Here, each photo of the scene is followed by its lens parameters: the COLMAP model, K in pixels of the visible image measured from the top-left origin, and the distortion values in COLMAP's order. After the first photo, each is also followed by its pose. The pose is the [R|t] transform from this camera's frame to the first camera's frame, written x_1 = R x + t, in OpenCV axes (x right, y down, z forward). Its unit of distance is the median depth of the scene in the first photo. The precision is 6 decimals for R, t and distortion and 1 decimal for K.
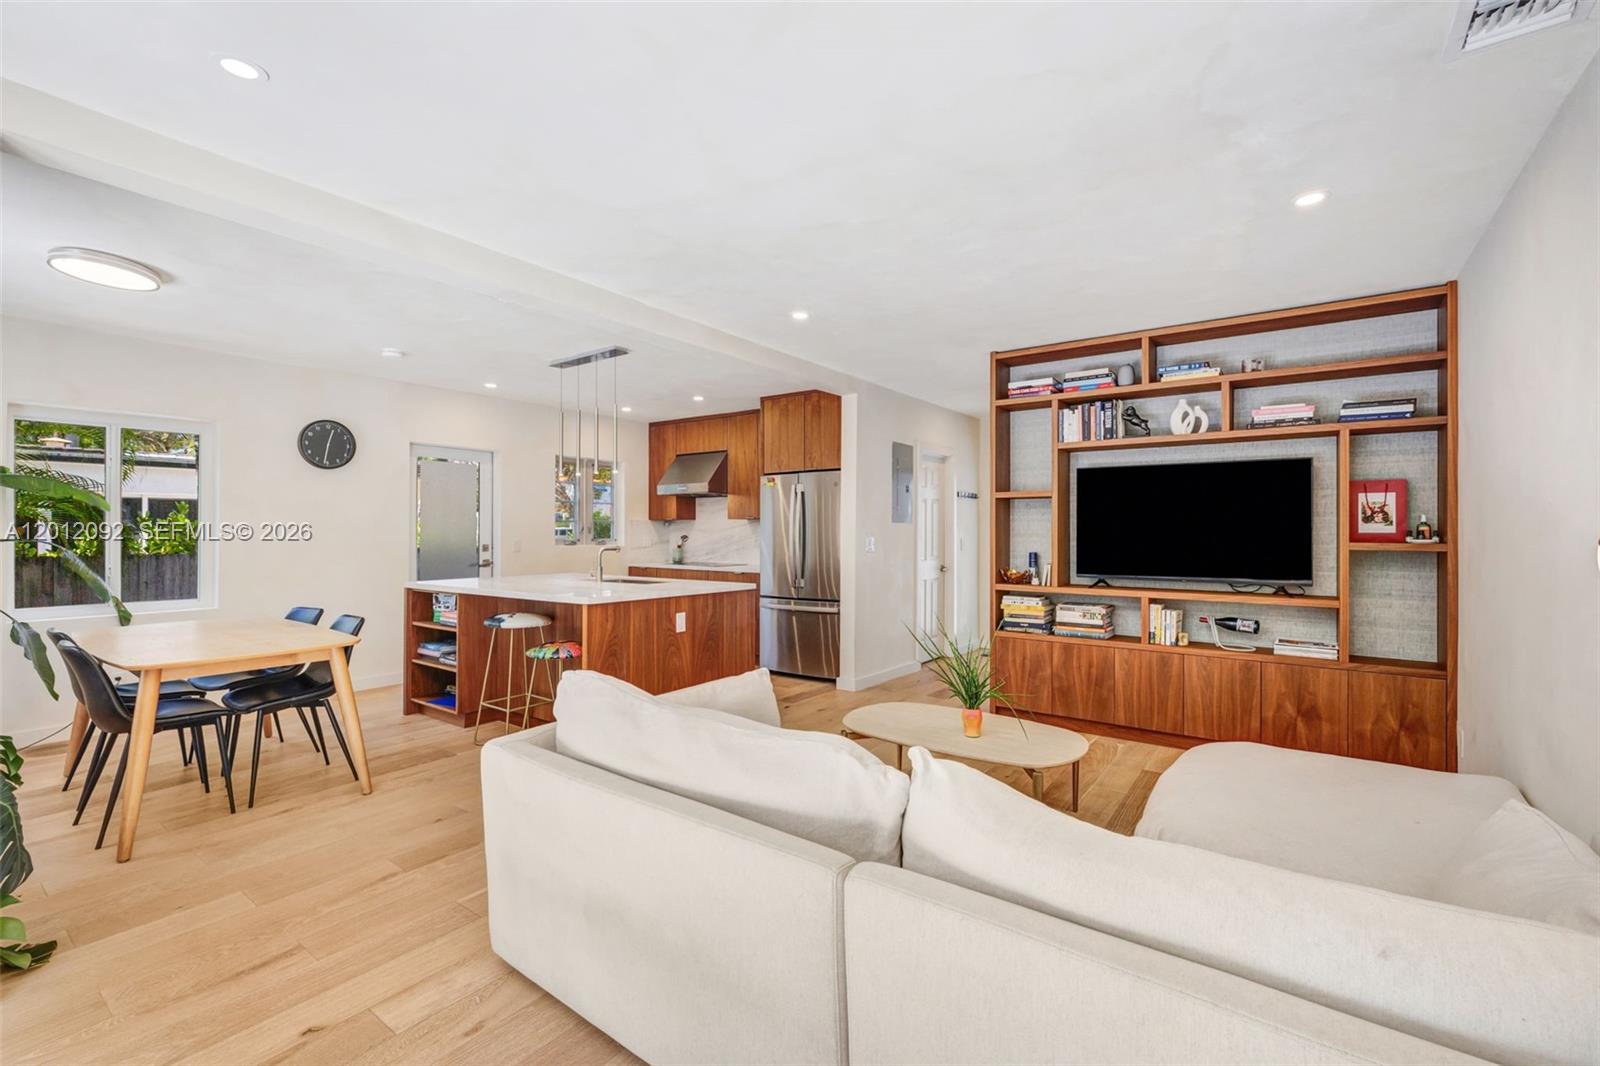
lens RADIAL K [[683.6, 0, 789.8], [0, 683.6, 534.0], [0, 0, 1]] dist [0.000648, 0.001185]
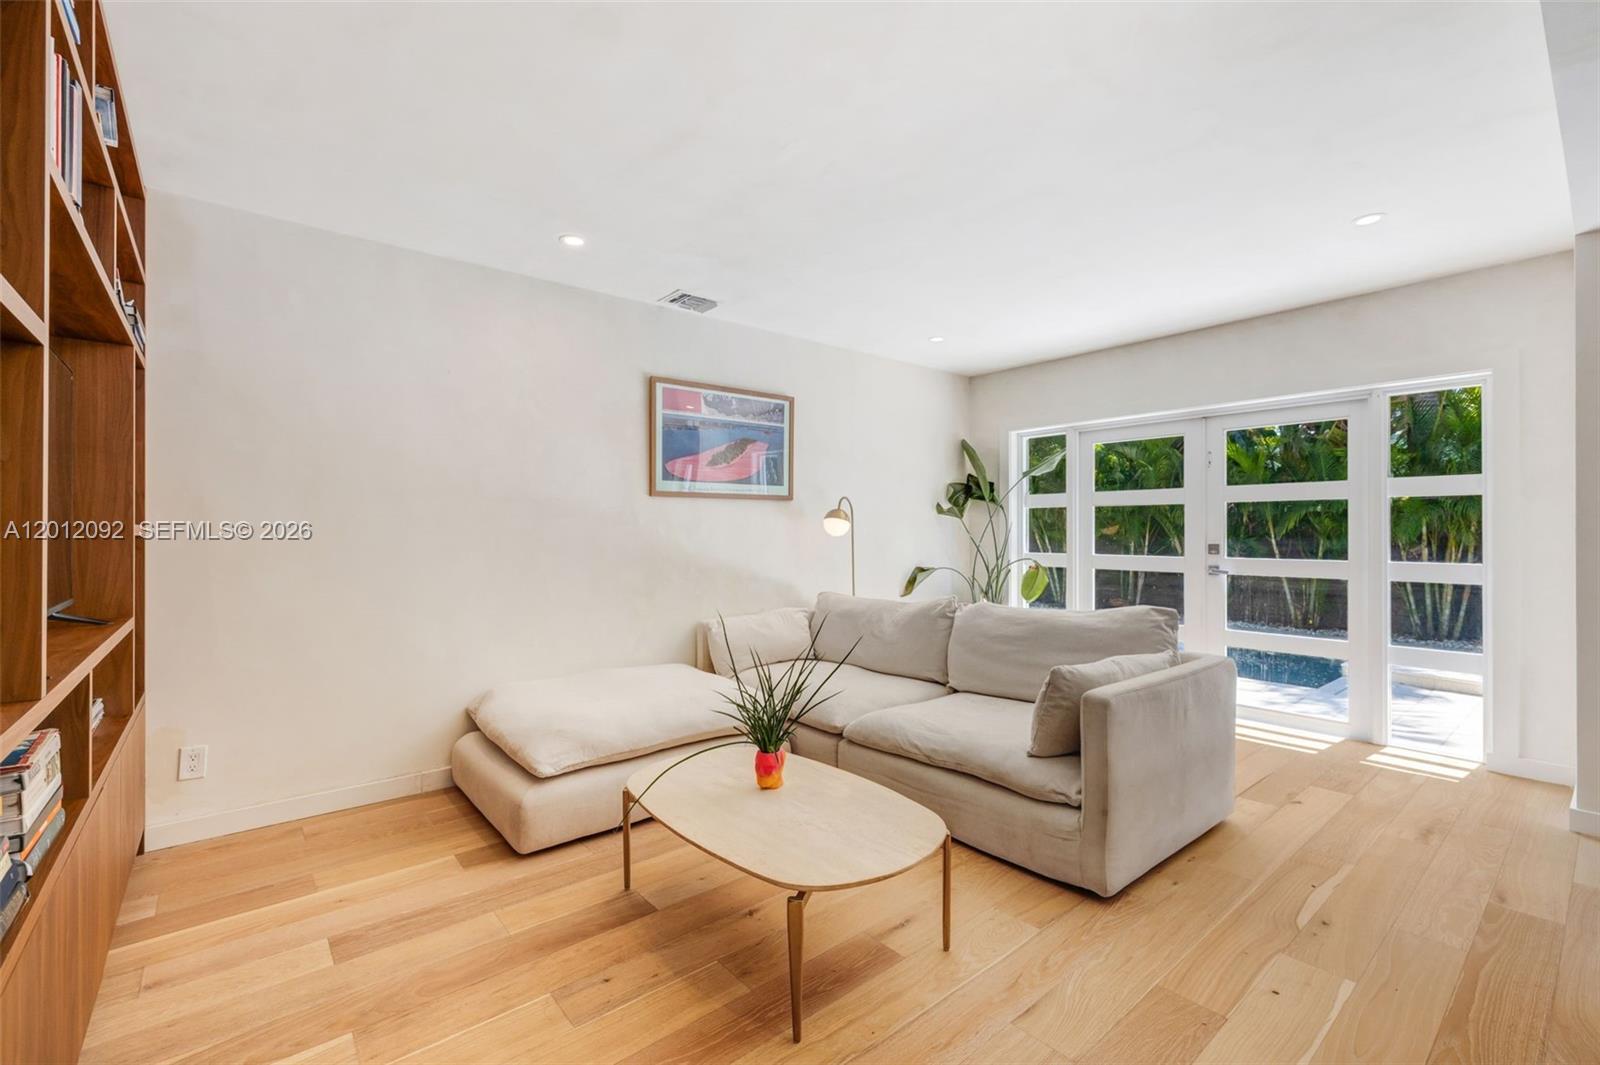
lens RADIAL K [[683.6, 0, 811.7], [0, 683.6, 529.2], [0, 0, 1]] dist [0.000648, 0.001185]
pose [[-0.974732, 0.002960, 0.223358, 0.041745], [0.002852, 0.999996, -0.000808, 0.015545], [-0.223360, -0.000150, -0.974736, 1.174148]]
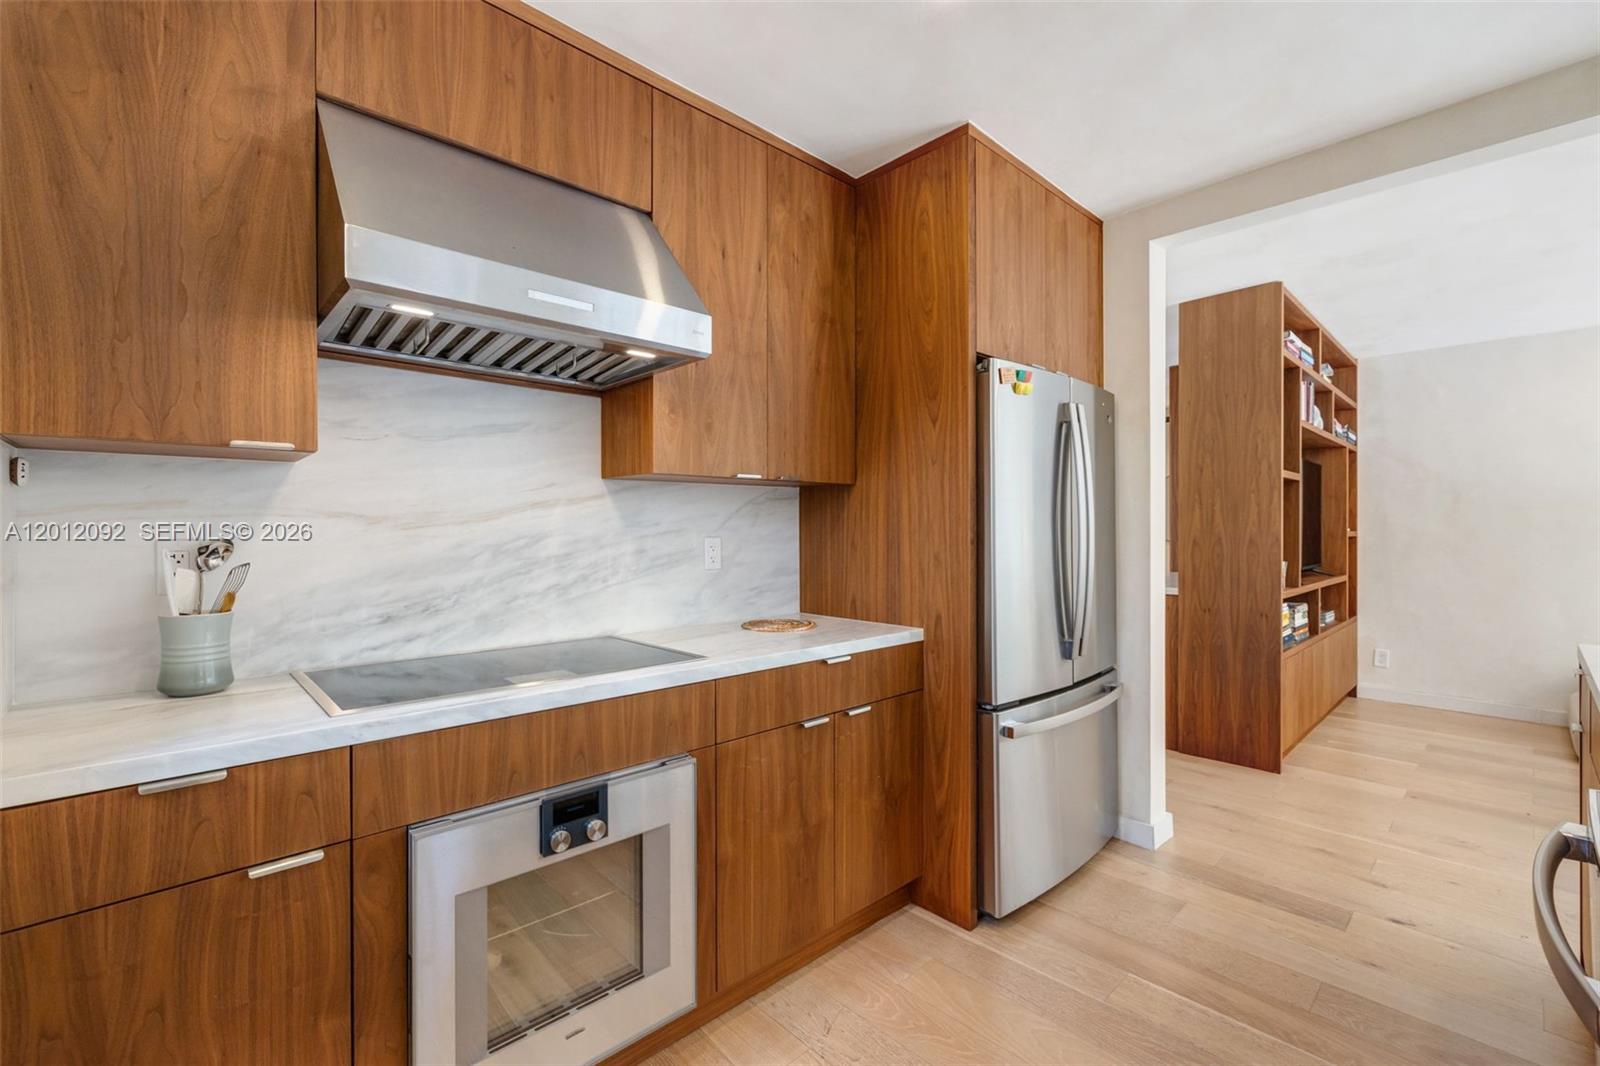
lens RADIAL K [[683.6, 0, 795.8], [0, 683.6, 537.0], [0, 0, 1]] dist [0.000648, 0.001185]
pose [[0.175960, -0.013766, 0.984301, -0.555937], [0.006440, 0.999897, 0.012833, 0.000194], [-0.984376, 0.004081, 0.176030, 1.451061]]
